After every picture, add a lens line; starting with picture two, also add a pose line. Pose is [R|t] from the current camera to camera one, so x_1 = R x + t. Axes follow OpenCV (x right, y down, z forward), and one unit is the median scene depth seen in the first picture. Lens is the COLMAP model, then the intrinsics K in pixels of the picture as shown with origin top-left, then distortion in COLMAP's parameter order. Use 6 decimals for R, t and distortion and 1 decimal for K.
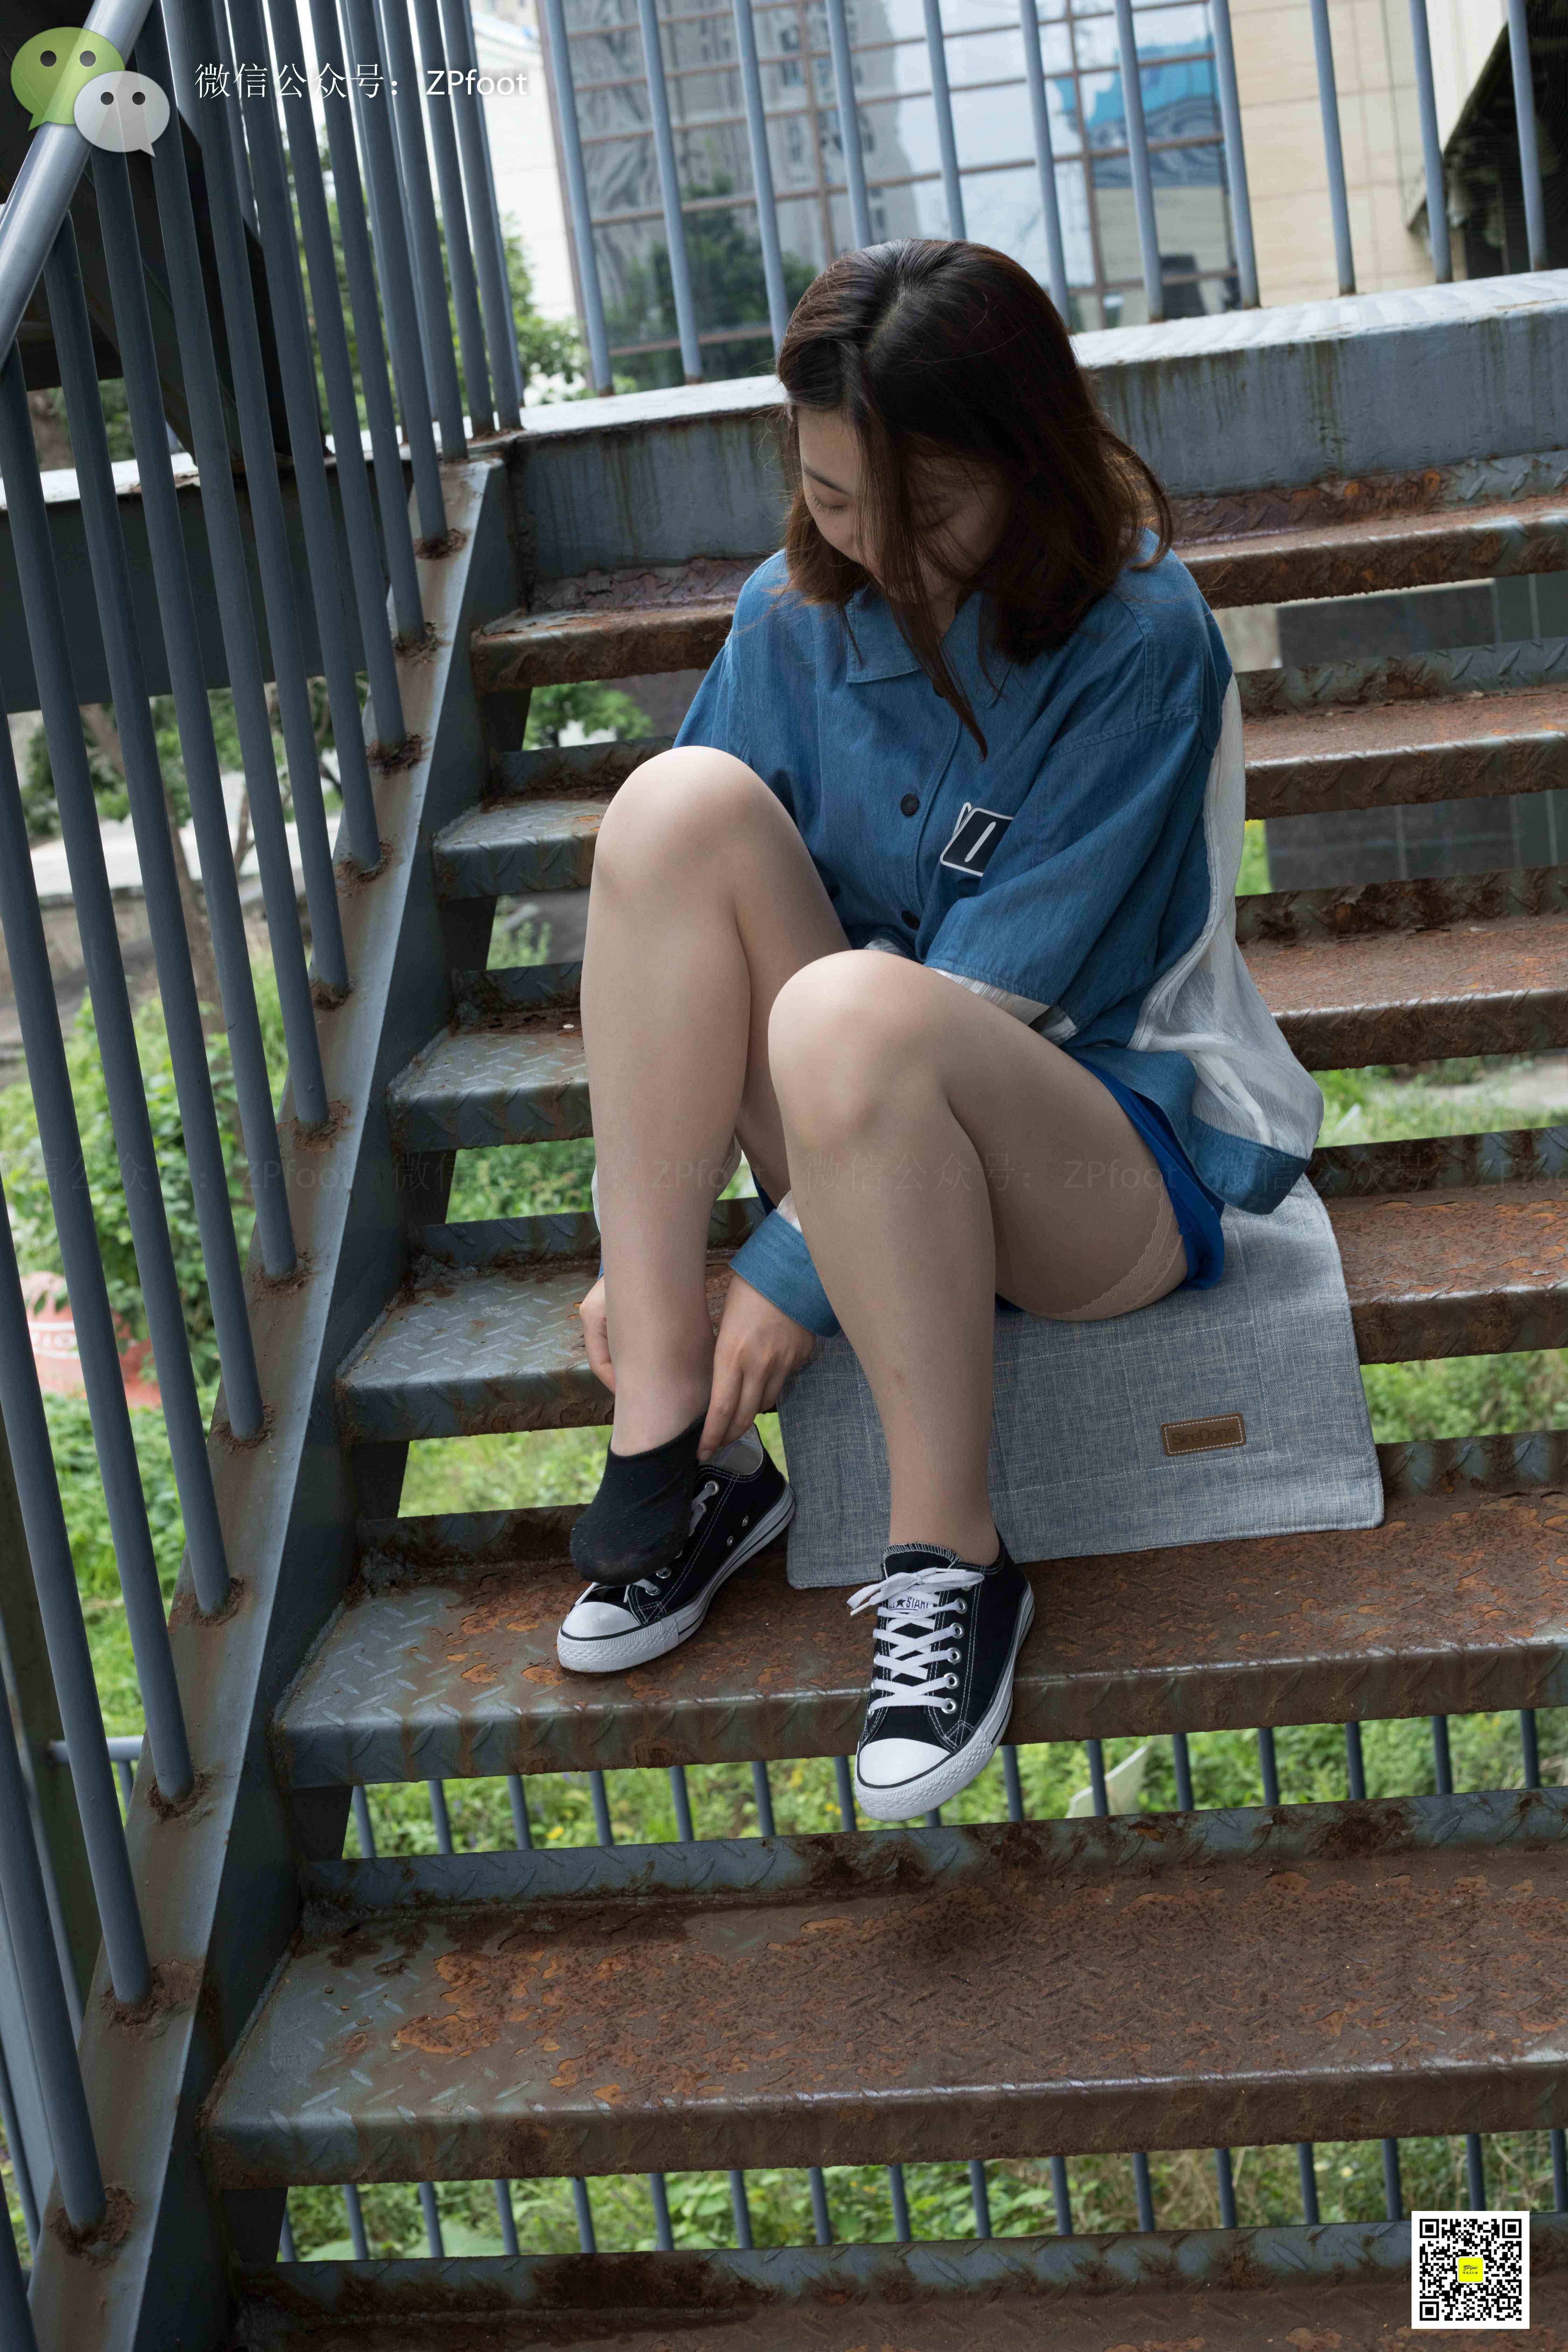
lens RADIAL K [[3458.3, 0, 780.5], [0, 3458.3, 1178.5], [0, 0, 1]] dist [-0.091135, -0.113566]
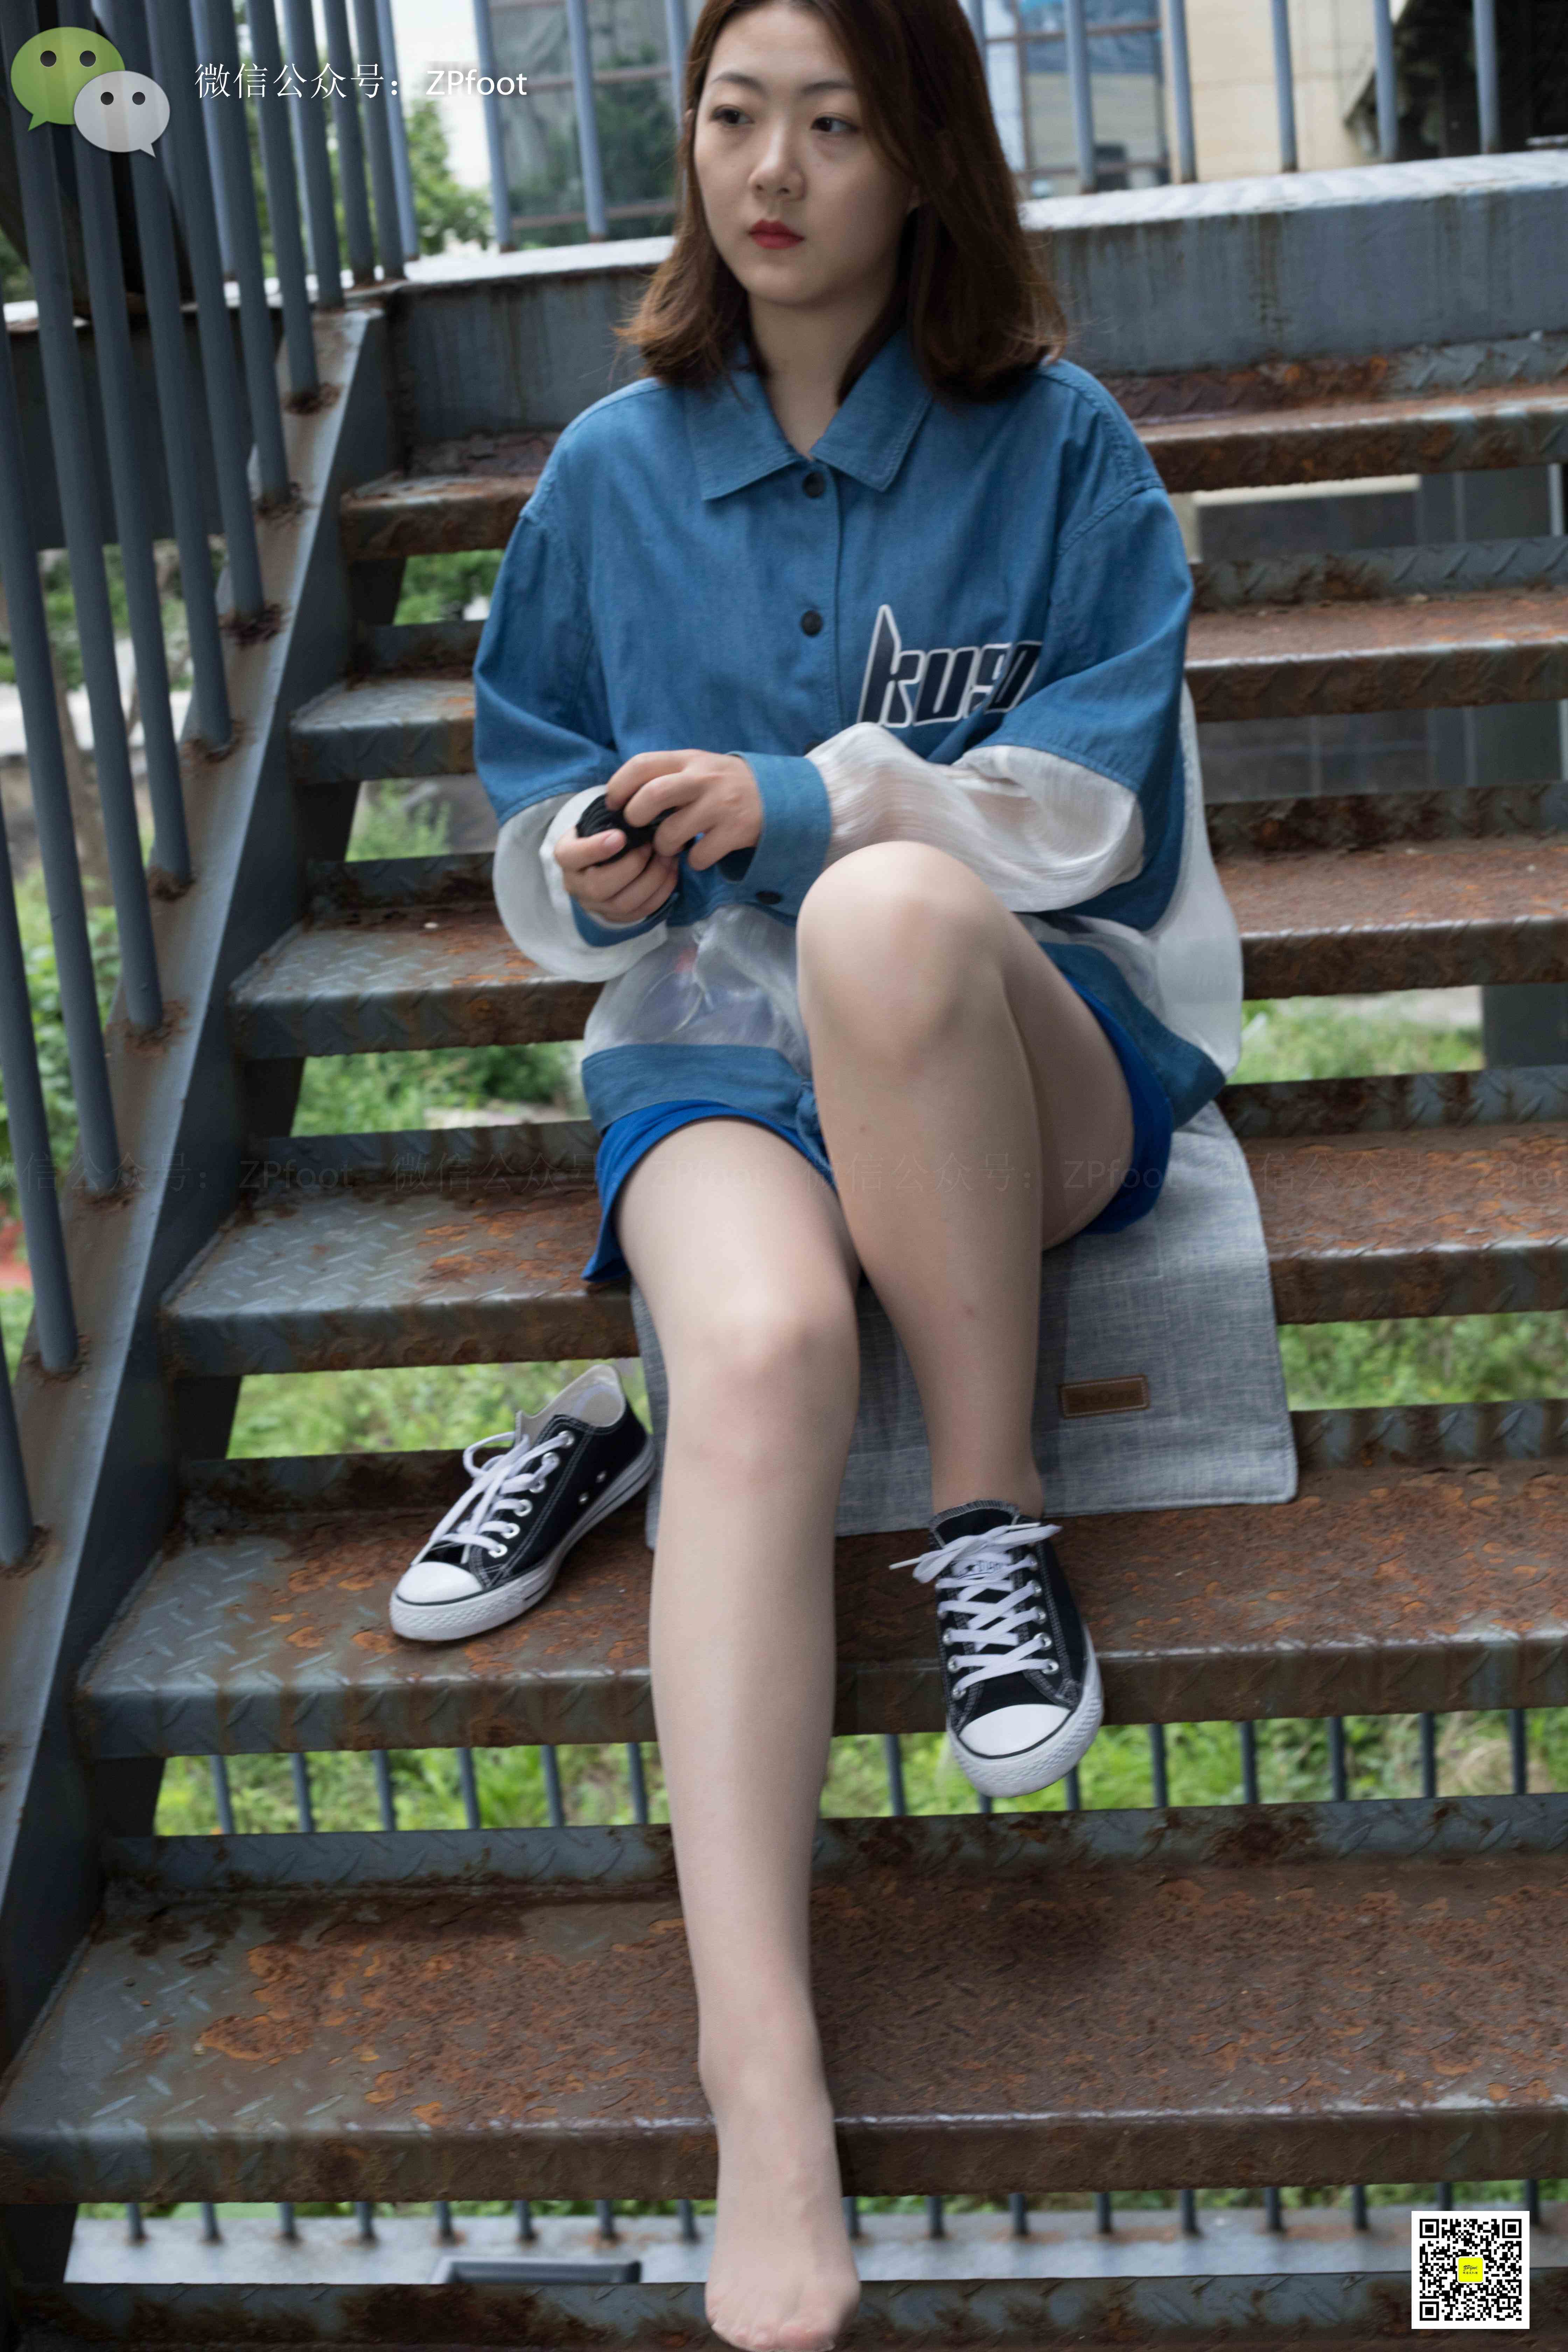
lens RADIAL K [[3471.2, 0, 781.6], [0, 3471.2, 1179.3], [0, 0, 1]] dist [-0.091953, -0.114420]
pose [[0.999134, 0.028462, 0.030363, 0.007321], [-0.029441, 0.999044, 0.032318, -0.010781], [-0.029414, -0.033184, 0.999016, 0.083412]]
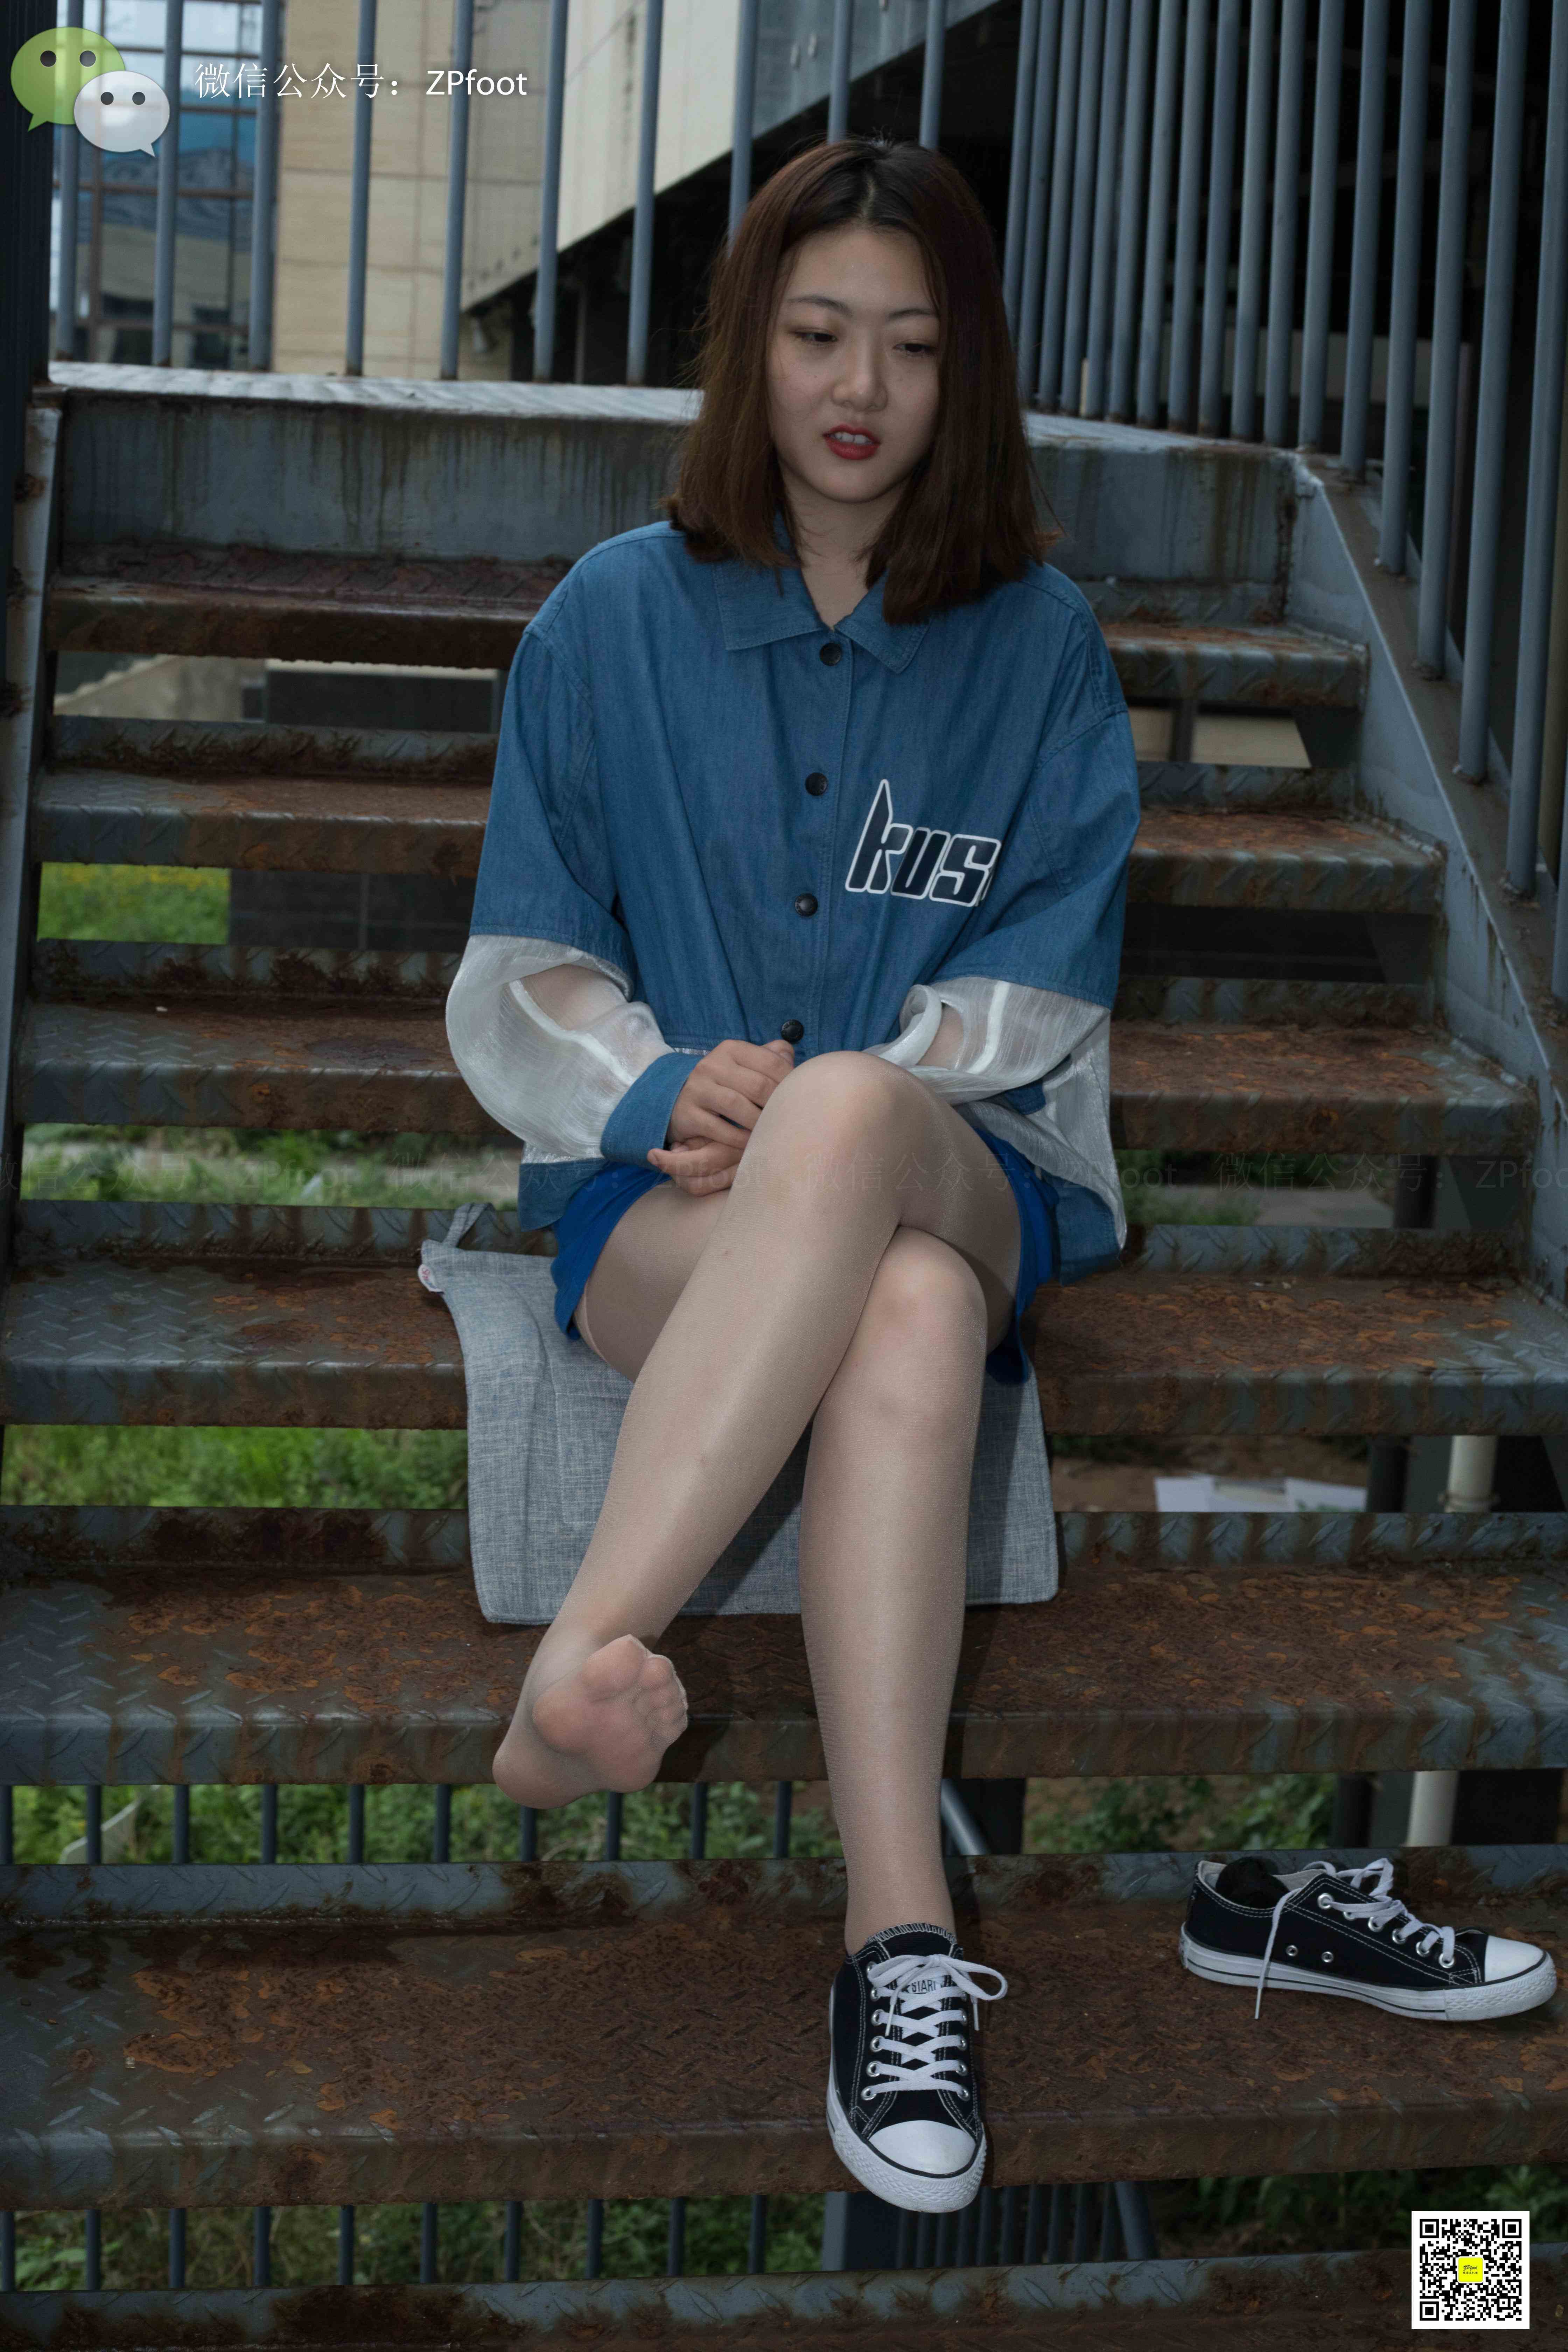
lens RADIAL K [[3471.2, 0, 781.6], [0, 3471.2, 1179.3], [0, 0, 1]] dist [-0.091953, -0.114420]
pose [[0.936738, 0.111400, 0.331831, -0.257505], [-0.104720, 0.993775, -0.038005, 0.025802], [-0.333999, 0.000851, 0.942573, 0.046209]]
